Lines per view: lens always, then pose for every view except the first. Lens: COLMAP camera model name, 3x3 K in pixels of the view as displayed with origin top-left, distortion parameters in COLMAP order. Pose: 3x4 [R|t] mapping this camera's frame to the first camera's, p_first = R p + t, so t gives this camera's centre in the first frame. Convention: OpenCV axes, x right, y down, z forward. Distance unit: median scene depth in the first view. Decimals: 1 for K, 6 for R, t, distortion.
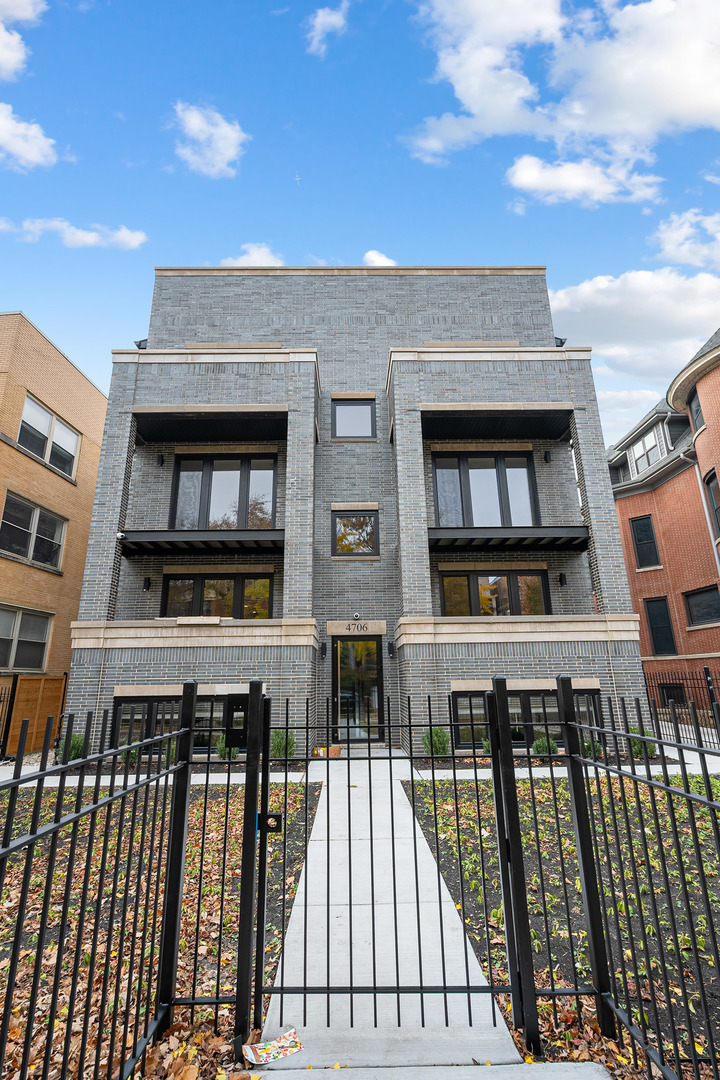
lens RADIAL K [[465.7, 0, 367.2], [0, 465.7, 559.9], [0, 0, 1]] dist [-0.002859, 0.000036]
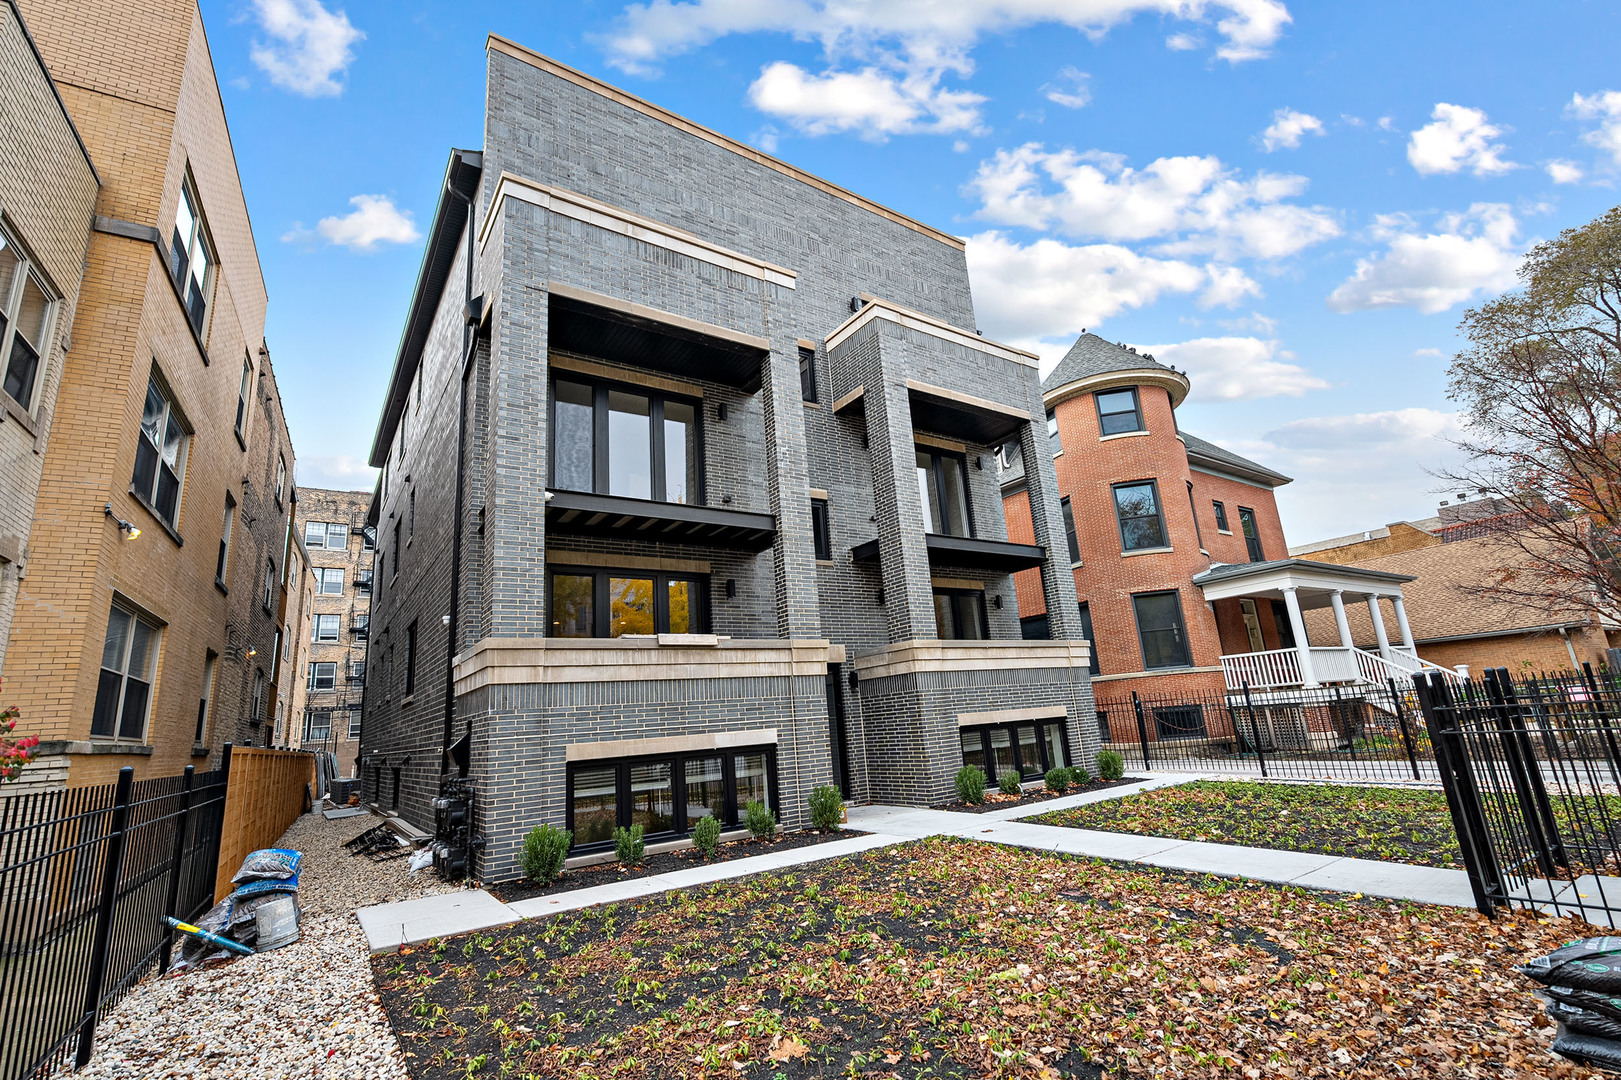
lens RADIAL K [[740.3, 0, 810.2], [0, 740.3, 534.1], [0, 0, 1]] dist [-0.005355, 0.000132]
pose [[0.823543, 0.095917, 0.559085, -0.715388], [-0.083936, 0.995356, -0.047124, 0.011781], [-0.561009, -0.008118, 0.827770, 0.013661]]
